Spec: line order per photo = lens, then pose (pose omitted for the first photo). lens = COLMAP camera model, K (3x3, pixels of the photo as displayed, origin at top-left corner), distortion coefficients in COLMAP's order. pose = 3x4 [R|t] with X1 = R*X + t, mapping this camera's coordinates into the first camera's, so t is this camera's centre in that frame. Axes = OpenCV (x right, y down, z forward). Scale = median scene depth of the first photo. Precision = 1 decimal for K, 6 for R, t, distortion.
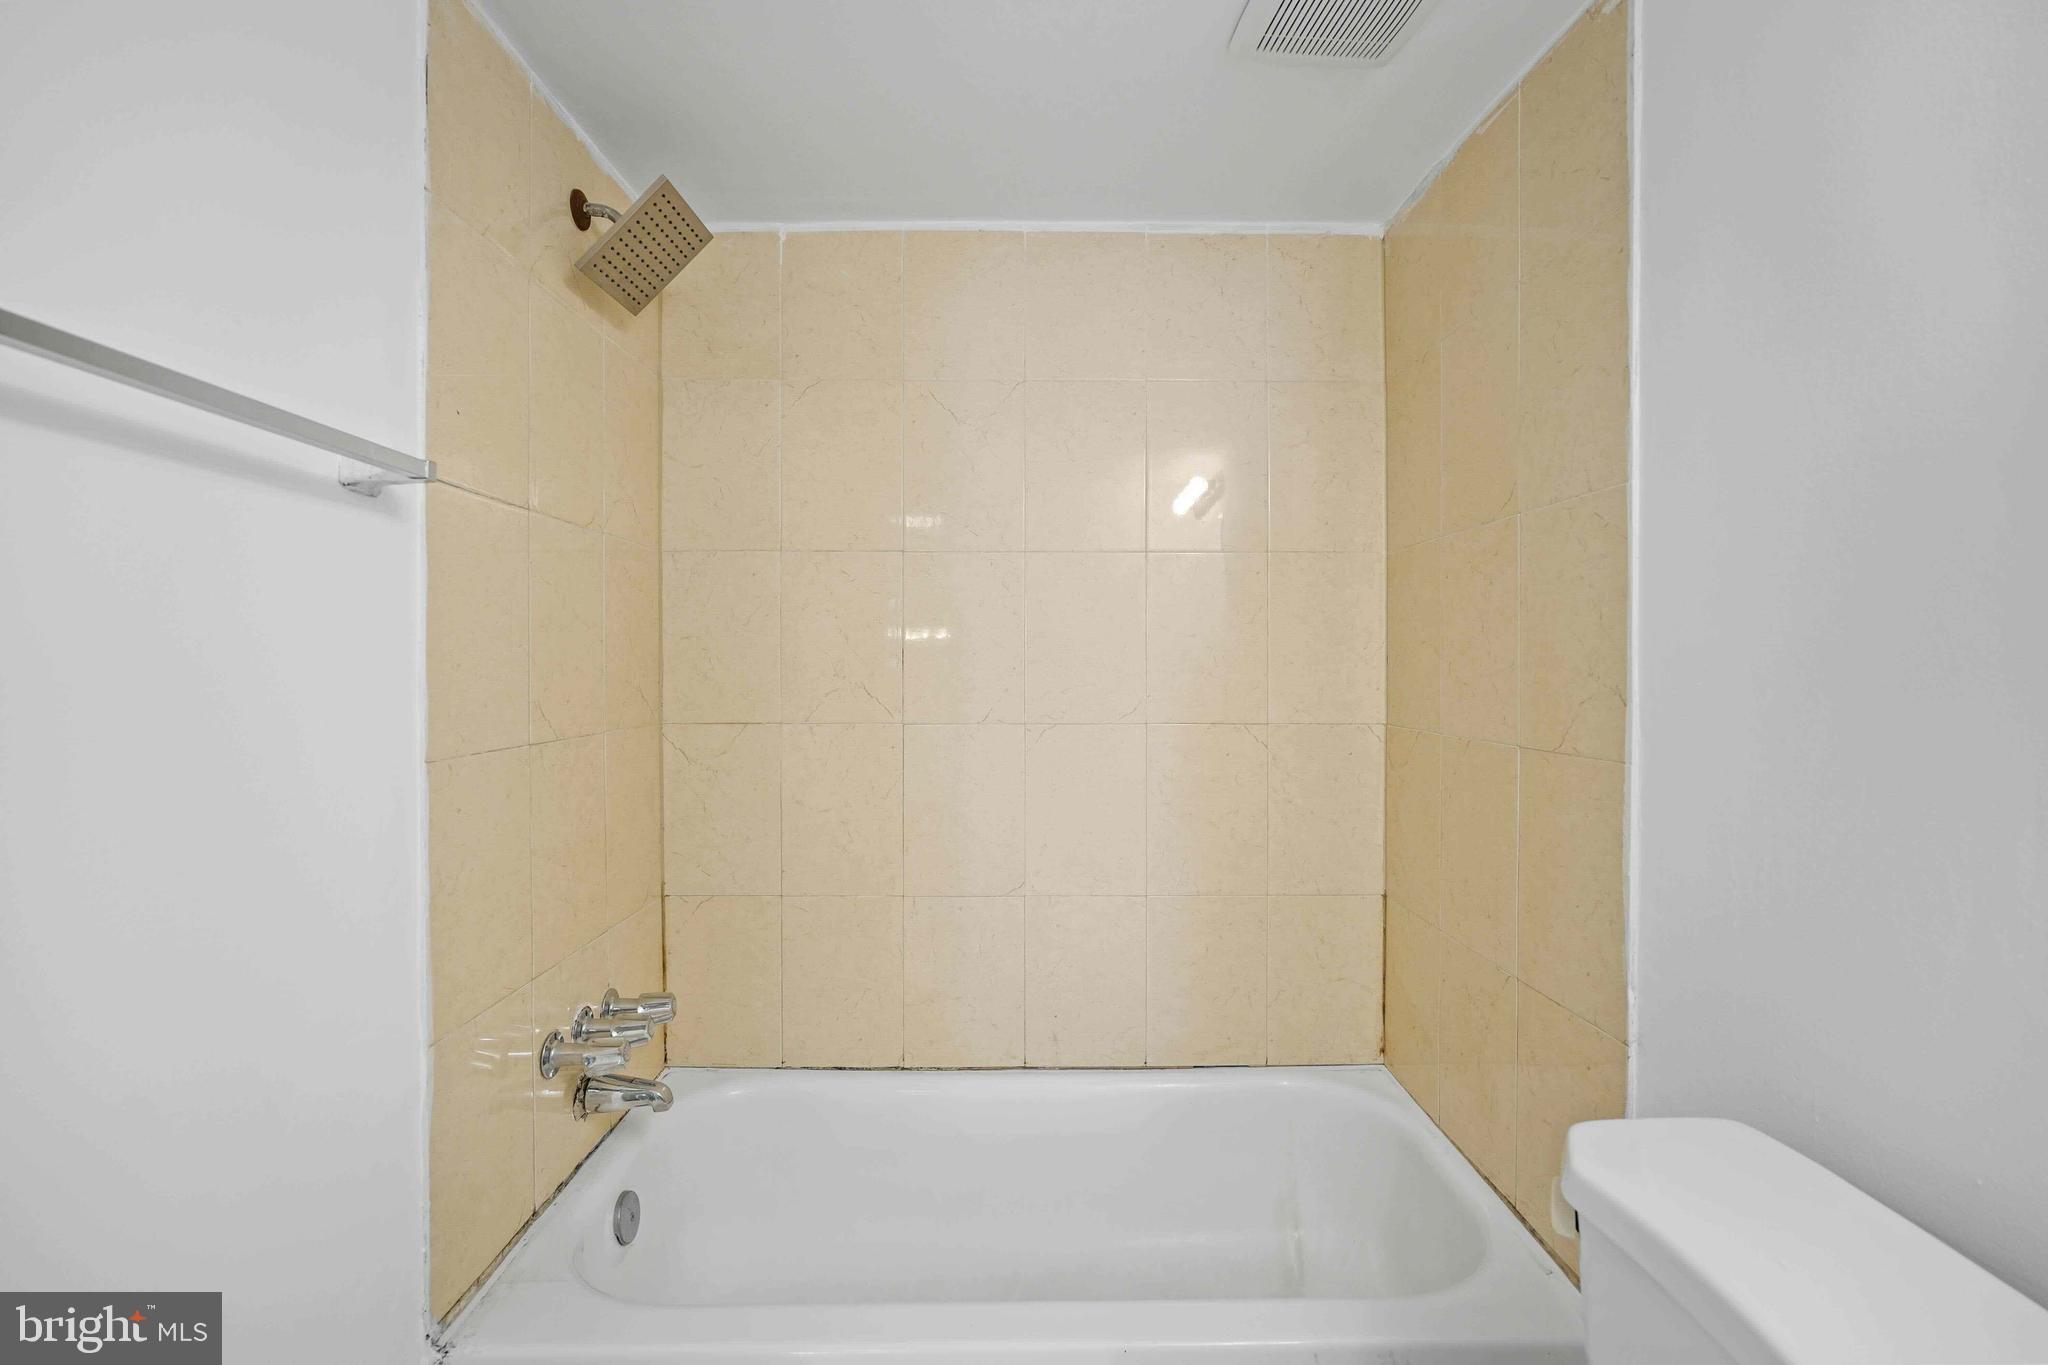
lens RADIAL K [[912.2, 0, 1031.9], [0, 912.2, 668.8], [0, 0, 1]] dist [-0.022197, 0.012431]
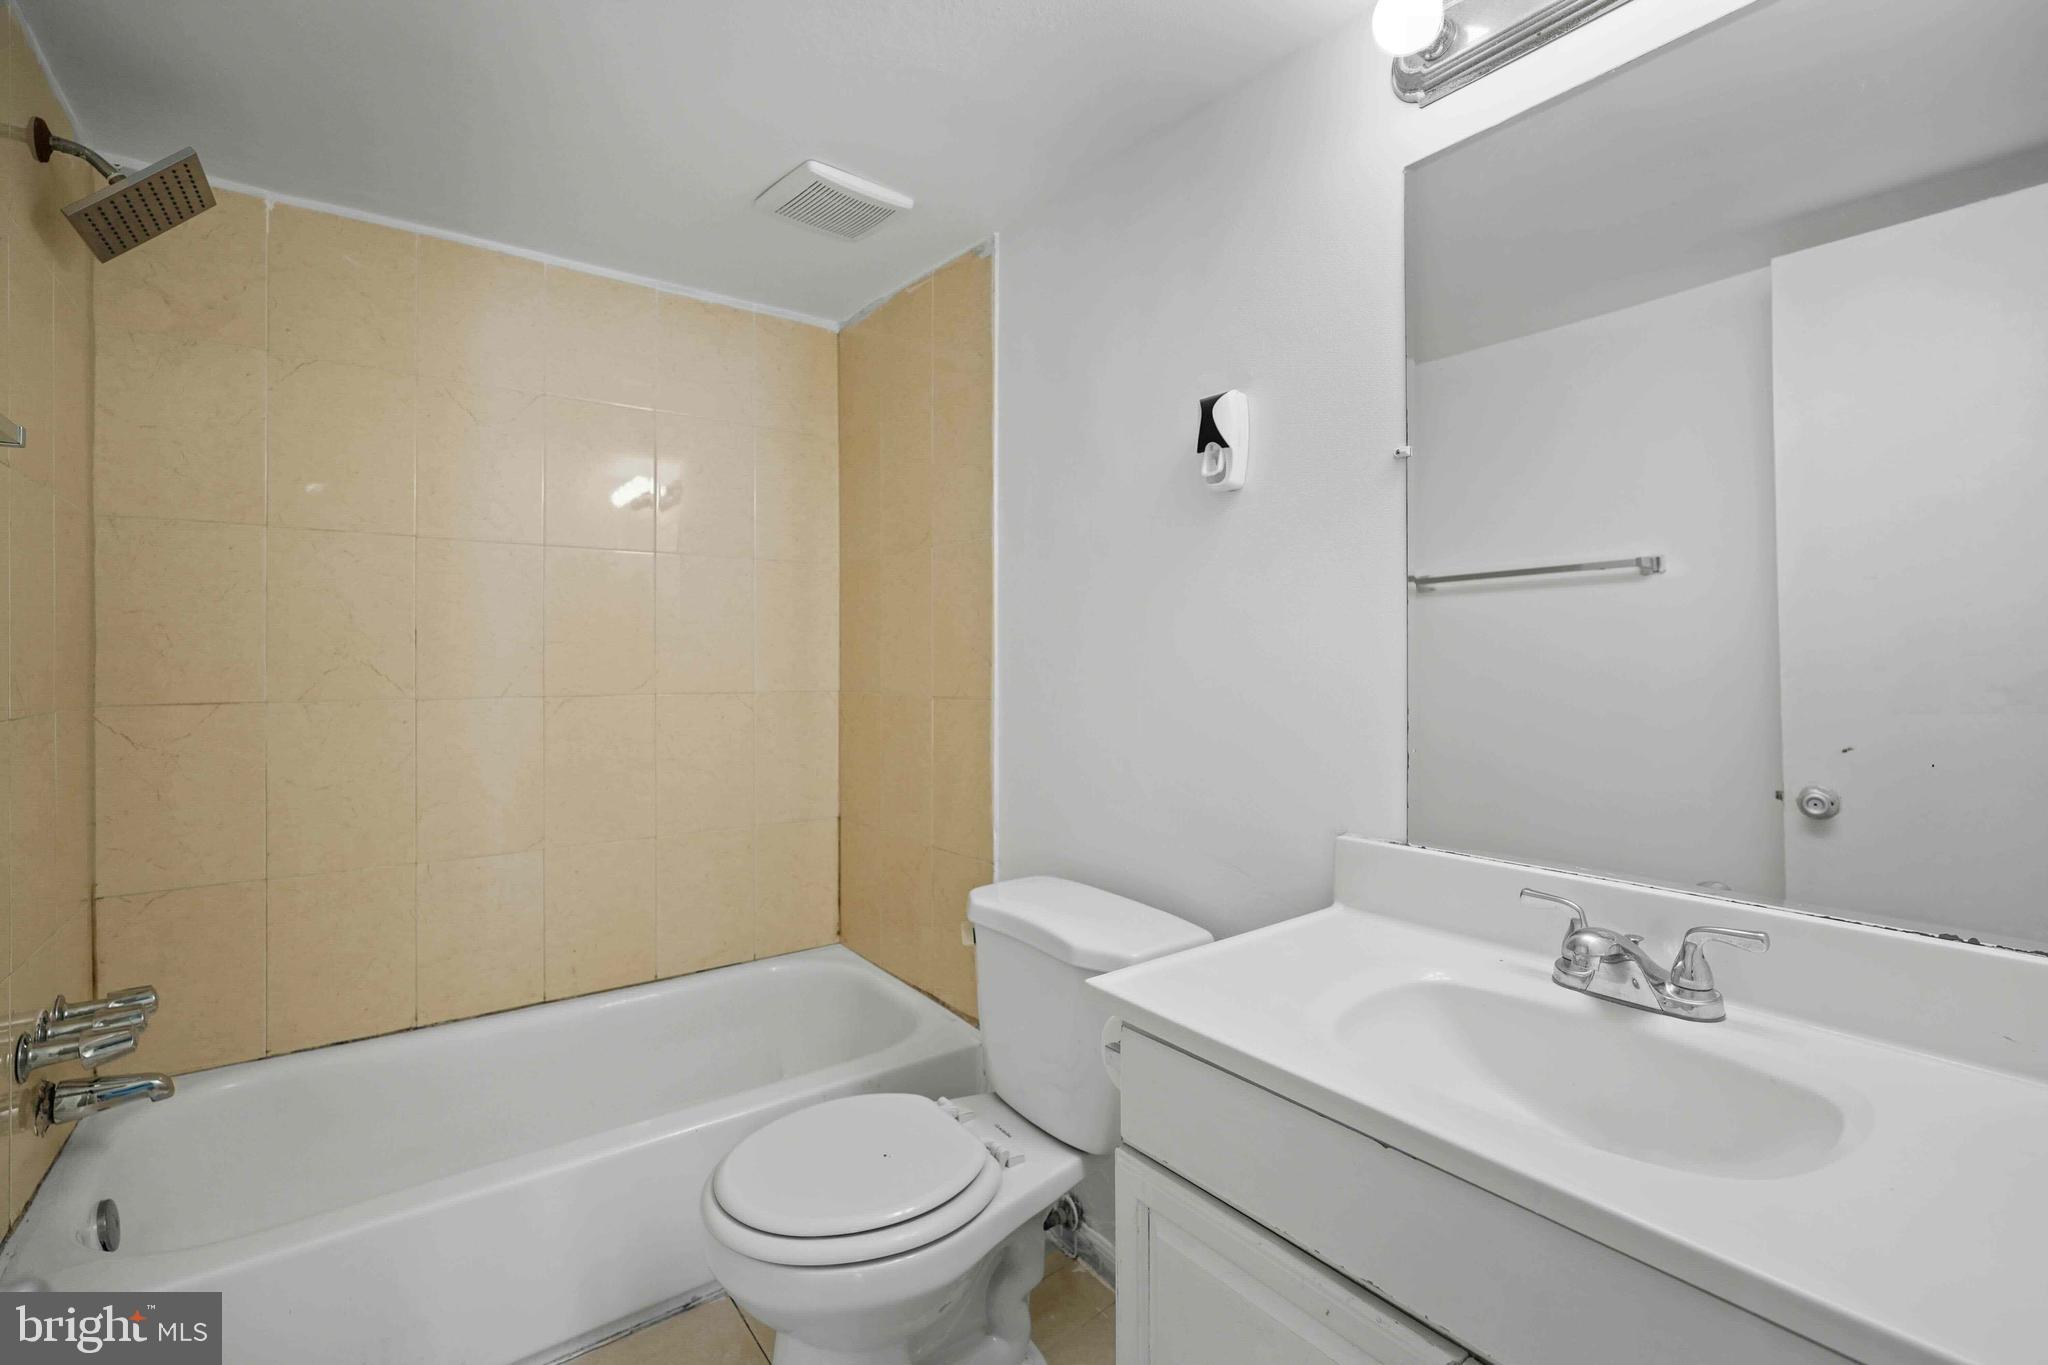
lens RADIAL K [[912.2, 0, 1031.9], [0, 912.2, 668.8], [0, 0, 1]] dist [-0.022197, 0.012431]
pose [[0.803058, -0.007026, 0.595859, -0.196845], [0.004656, 0.999974, 0.005515, 0.022858], [-0.595882, -0.001654, 0.803070, -0.273592]]
